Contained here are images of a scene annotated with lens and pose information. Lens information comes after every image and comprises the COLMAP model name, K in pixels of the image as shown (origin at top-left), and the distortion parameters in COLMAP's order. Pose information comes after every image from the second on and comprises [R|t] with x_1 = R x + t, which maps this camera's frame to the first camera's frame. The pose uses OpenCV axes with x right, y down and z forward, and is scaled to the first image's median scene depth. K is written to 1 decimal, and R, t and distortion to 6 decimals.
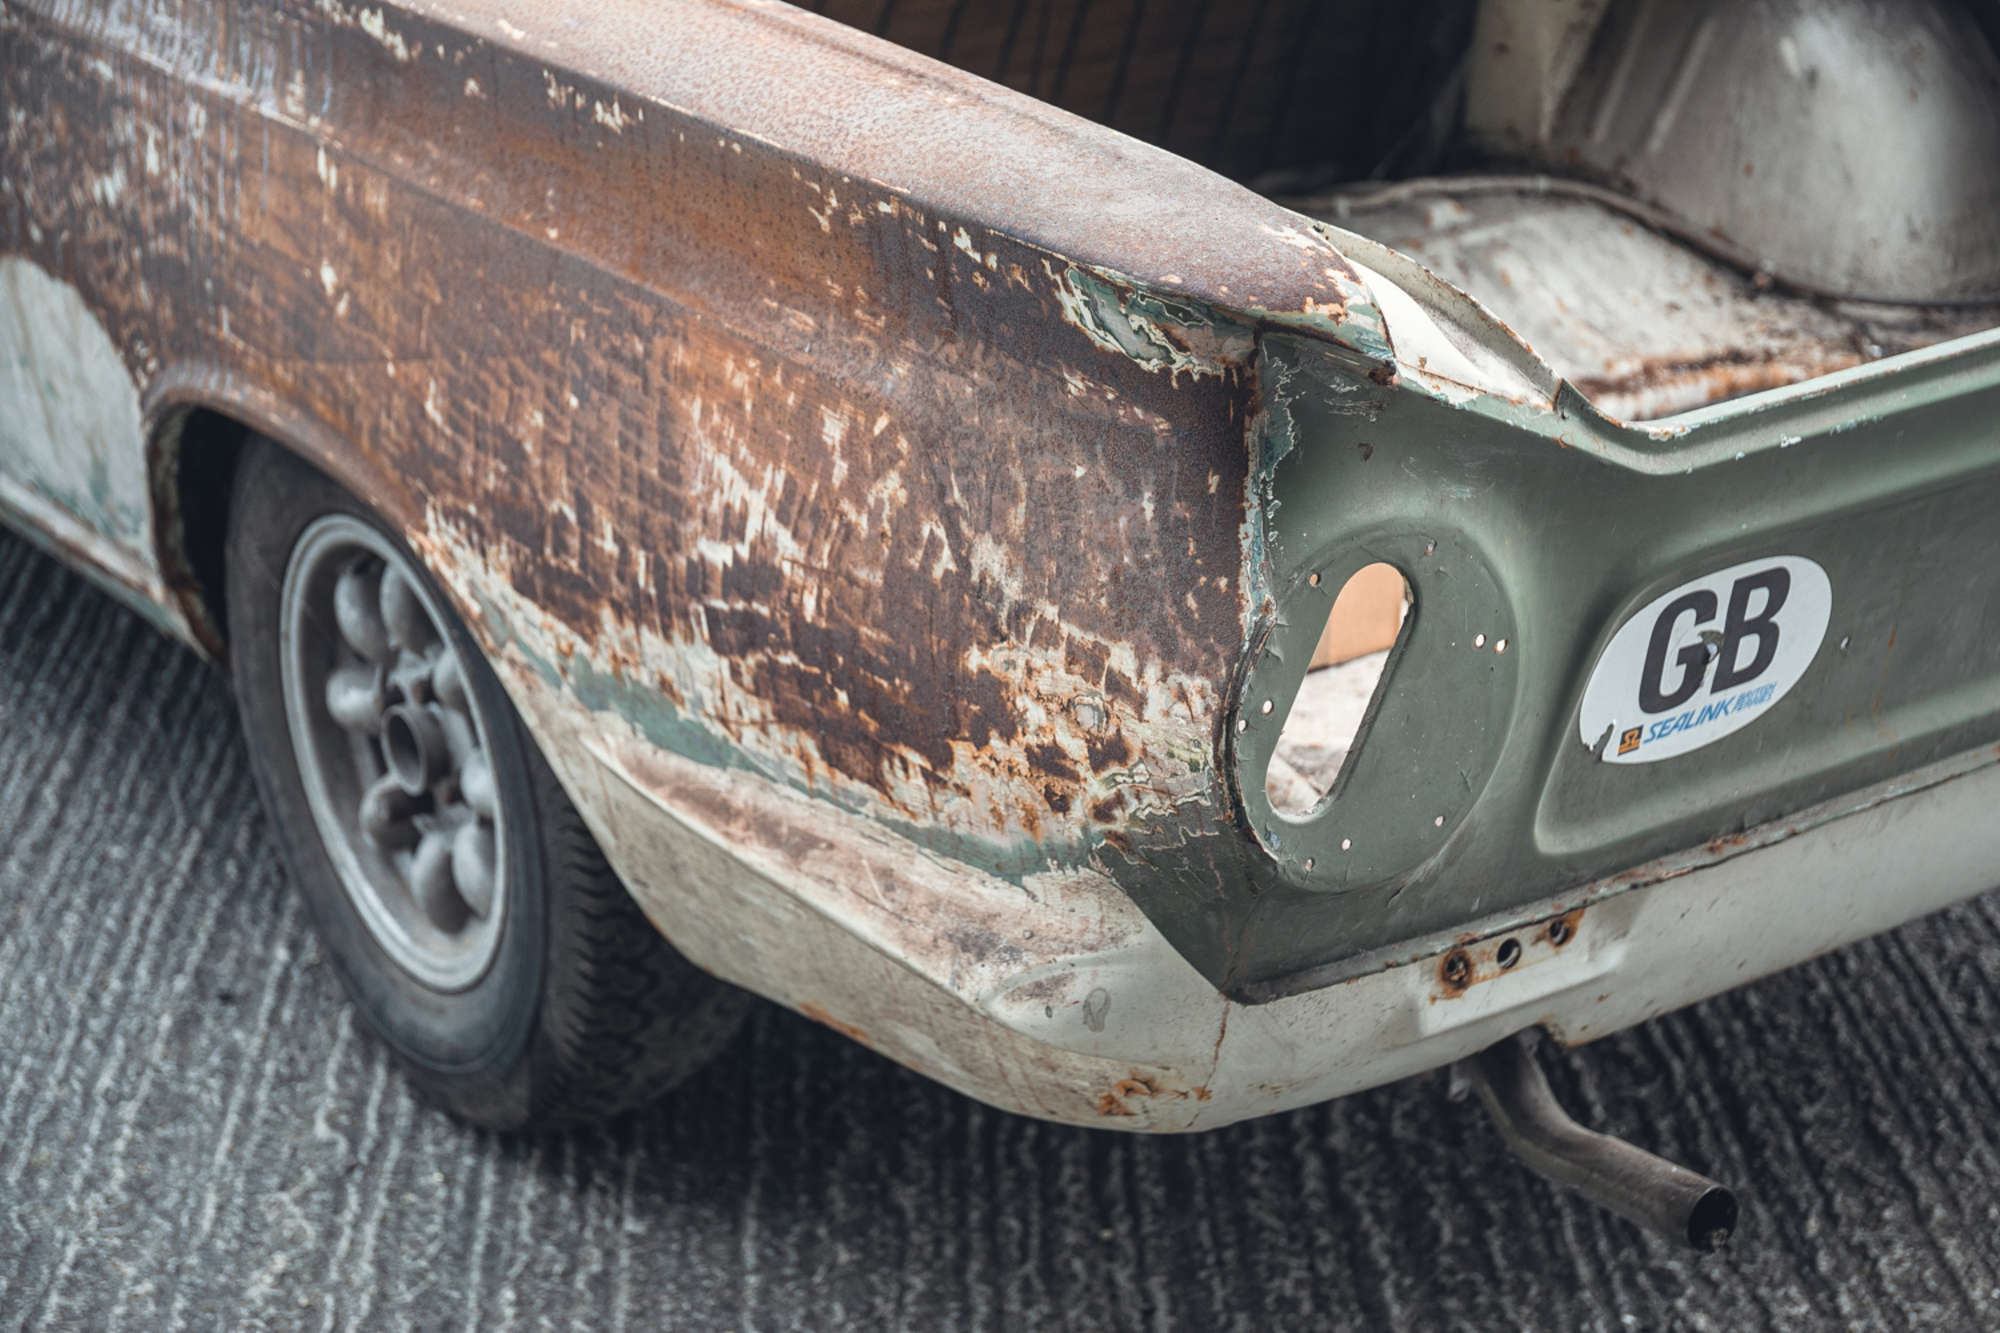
lens RADIAL K [[3607.3, 0, 999.9], [0, 3607.3, 662.3], [0, 0, 1]] dist [0.109508, 0.000000]
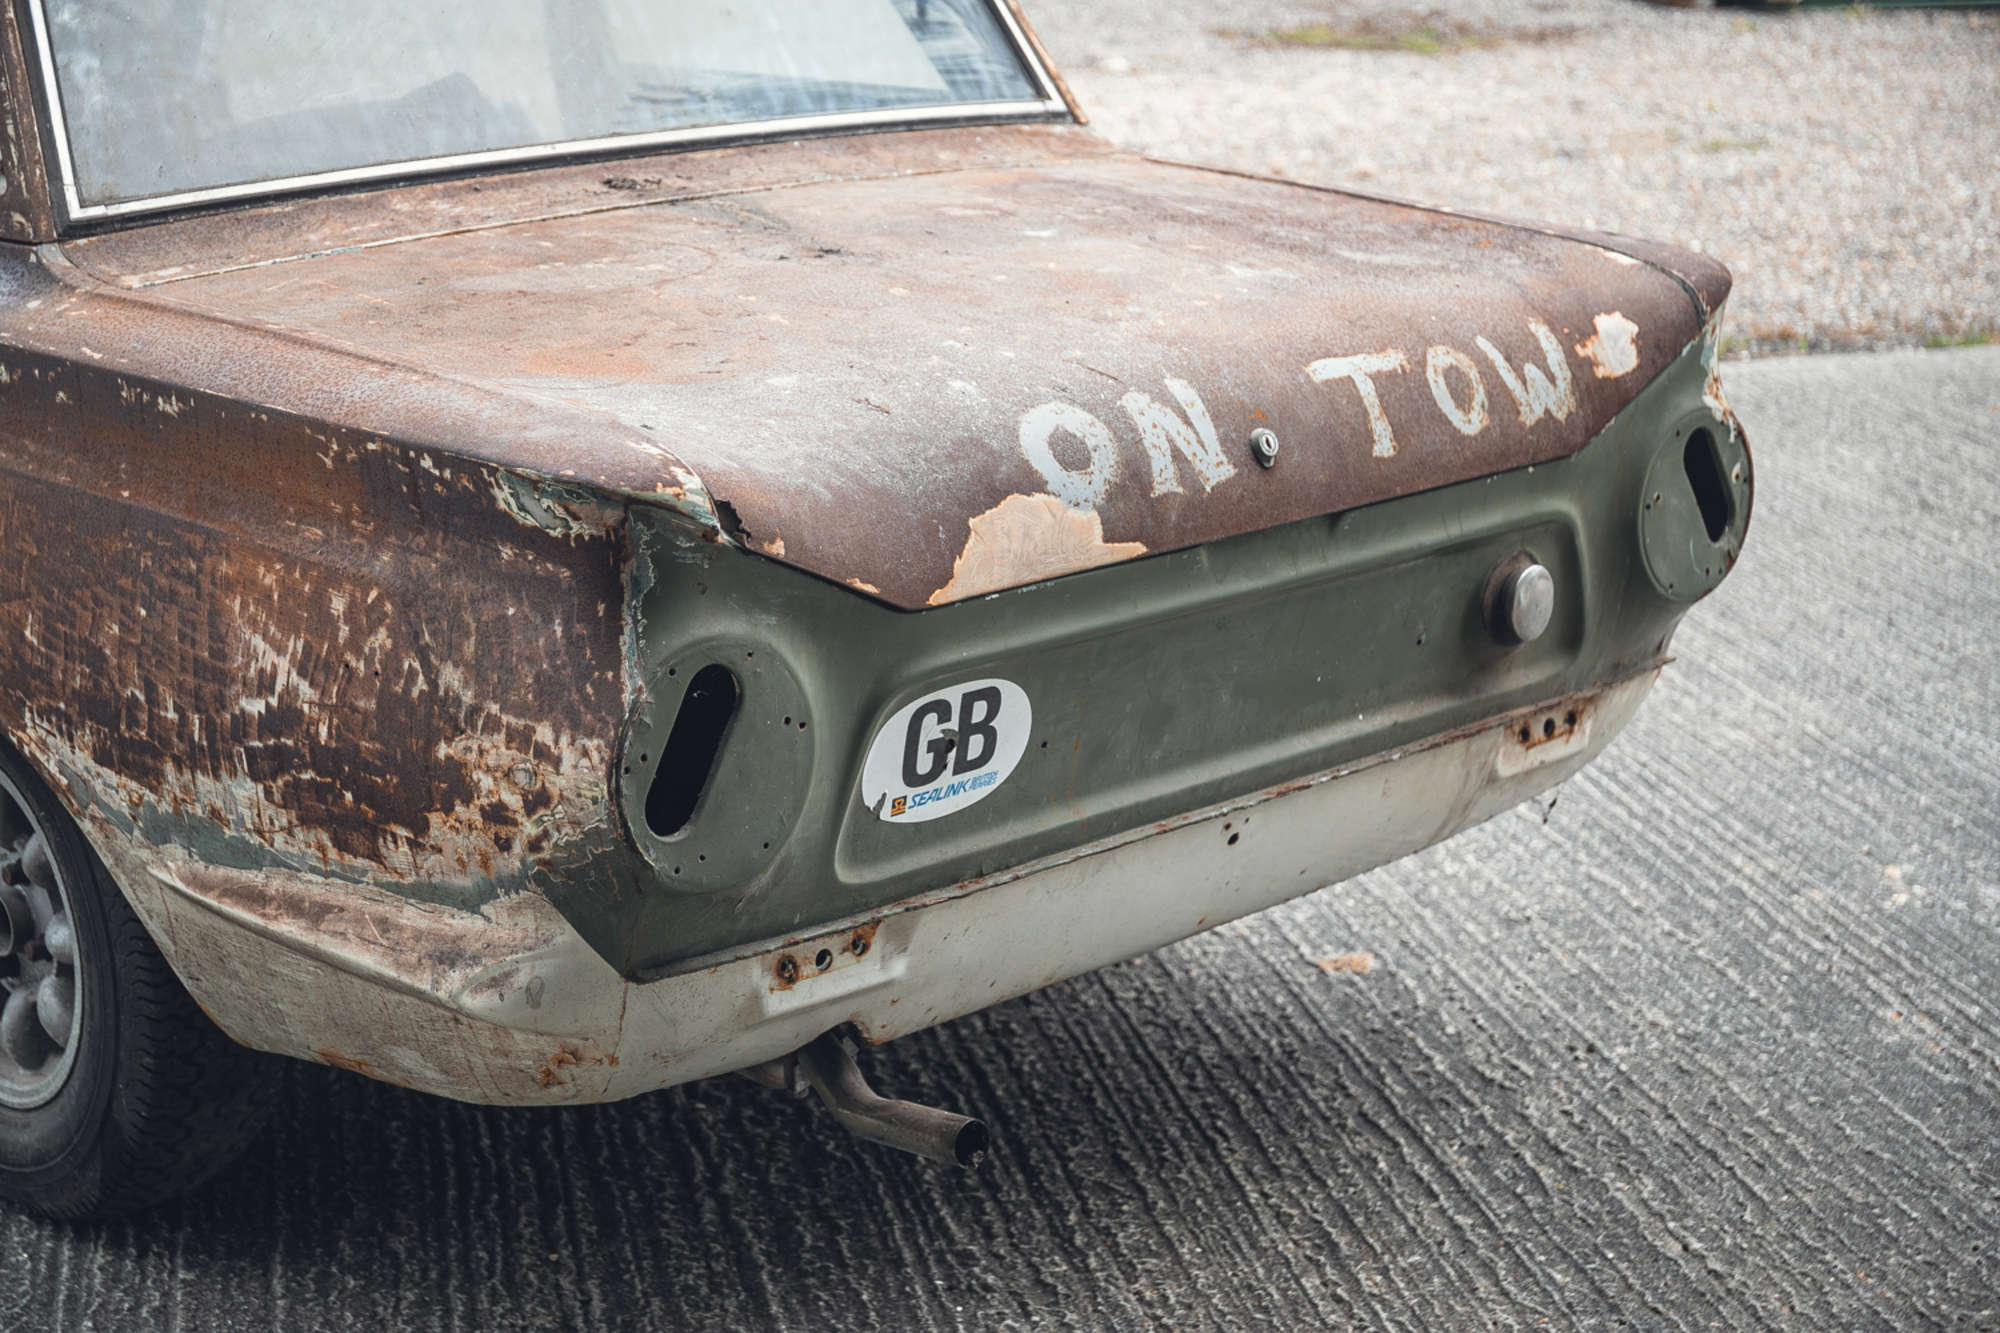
lens RADIAL K [[3419.9, 0, 998.0], [0, 3419.9, 674.6], [0, 0, 1]] dist [0.134578, 0.000000]
pose [[0.987400, -0.027401, 0.155854, -0.000669], [0.048569, 0.989833, -0.133682, 0.142741], [-0.150607, 0.139568, 0.978692, -0.338334]]
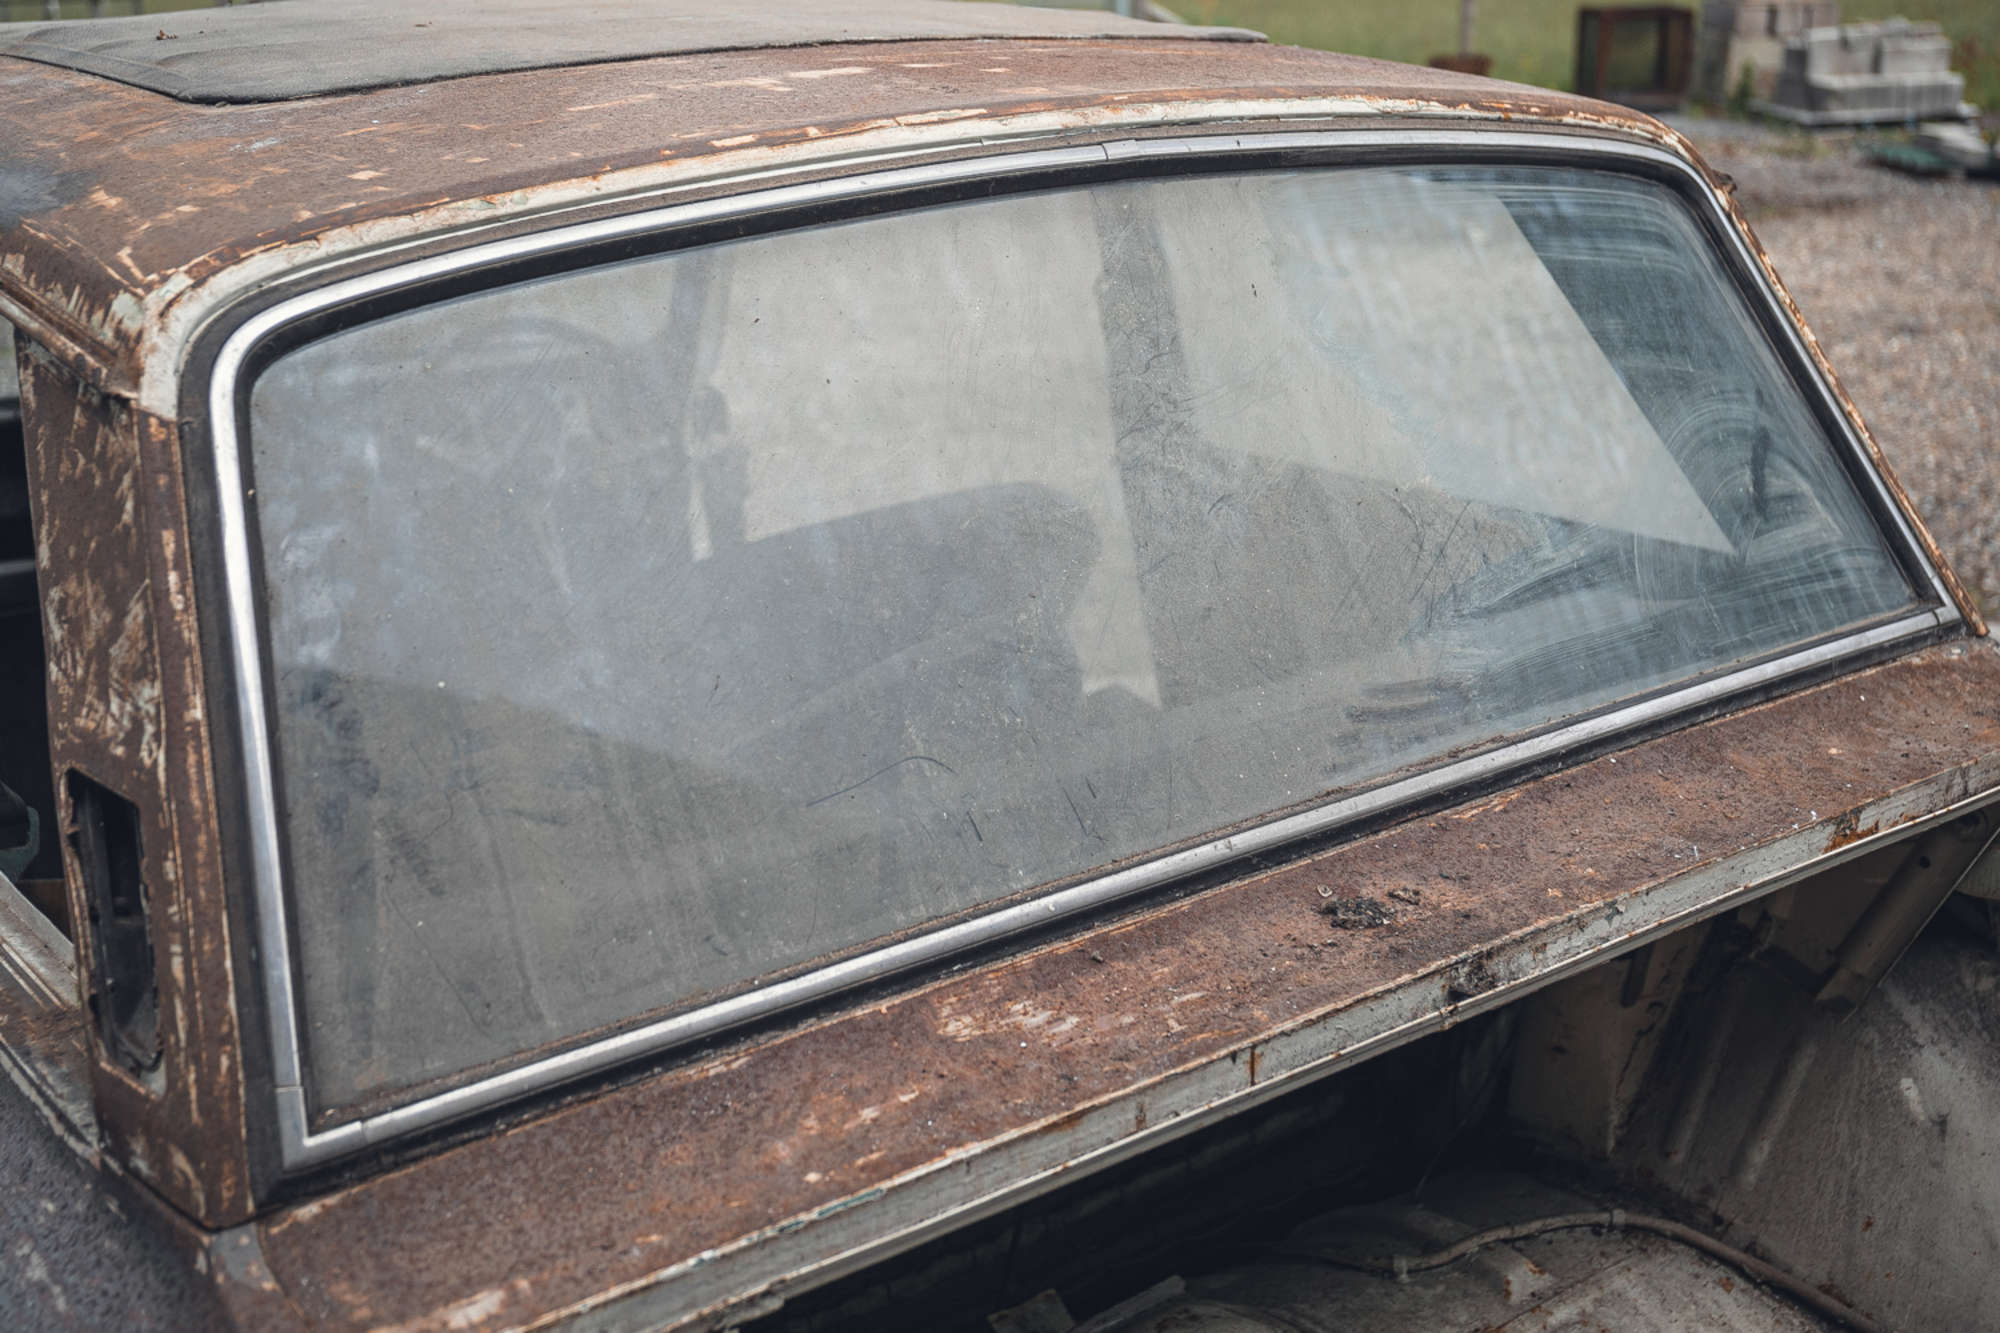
lens RADIAL K [[2374.6, 0, 997.7], [0, 2374.6, 661.8], [0, 0, 1]] dist [-0.007815, 0.000000]
pose [[0.999333, -0.013185, 0.034052, -0.024414], [0.016995, 0.993321, -0.114128, -0.267421], [-0.032319, 0.114630, 0.992882, 0.552879]]
